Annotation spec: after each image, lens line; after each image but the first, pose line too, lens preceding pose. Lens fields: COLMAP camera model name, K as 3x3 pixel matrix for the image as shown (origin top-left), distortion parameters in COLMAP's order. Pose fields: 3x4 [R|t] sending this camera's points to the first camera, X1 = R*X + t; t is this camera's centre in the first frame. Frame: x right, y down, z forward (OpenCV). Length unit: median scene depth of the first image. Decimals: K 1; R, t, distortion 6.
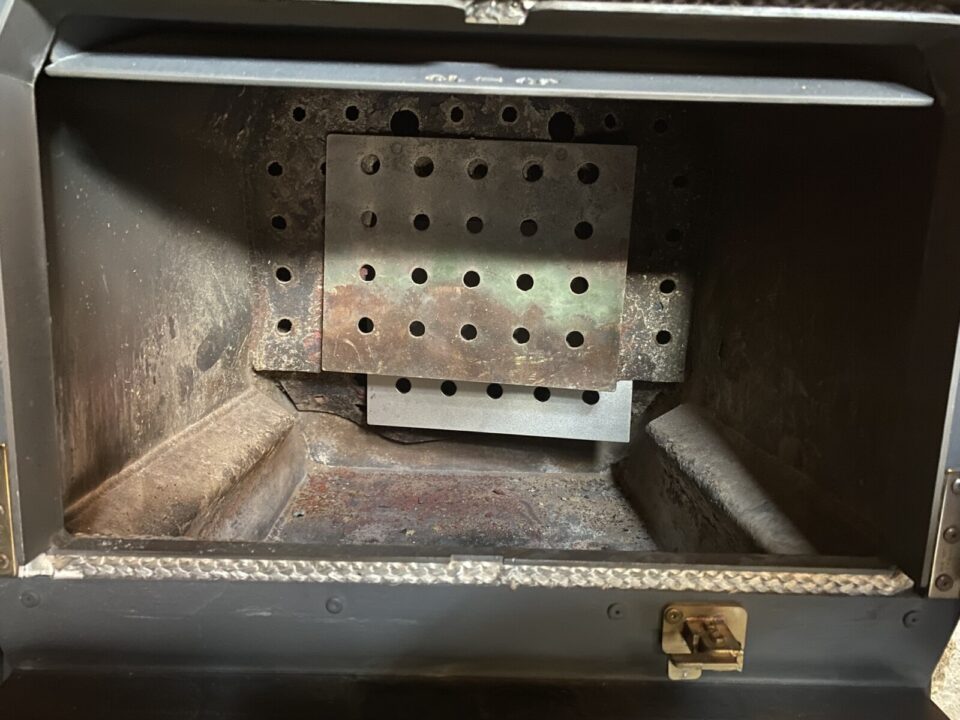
lens RADIAL K [[732.1, 0, 482.6], [0, 732.1, 363.8], [0, 0, 1]] dist [0.008731, -0.020073]
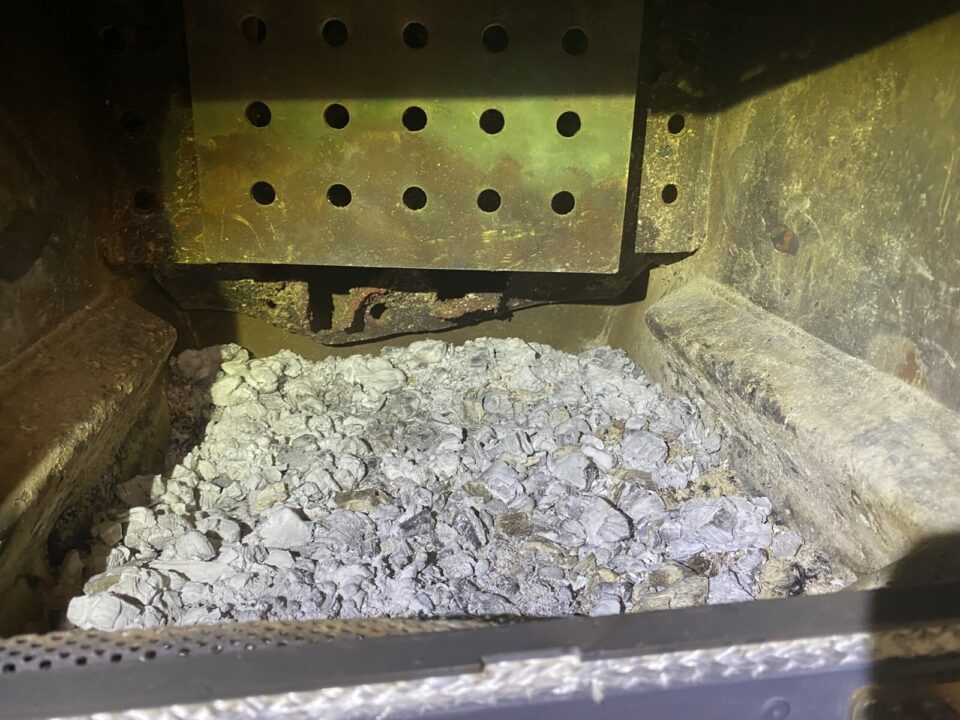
lens RADIAL K [[732.1, 0, 473.6], [0, 732.1, 355.9], [0, 0, 1]] dist [0.008731, -0.020073]
pose [[0.992428, -0.063248, 0.105294, -0.046922], [0.042757, 0.981510, 0.186573, -0.023921], [-0.115148, -0.180658, 0.976782, 0.281123]]
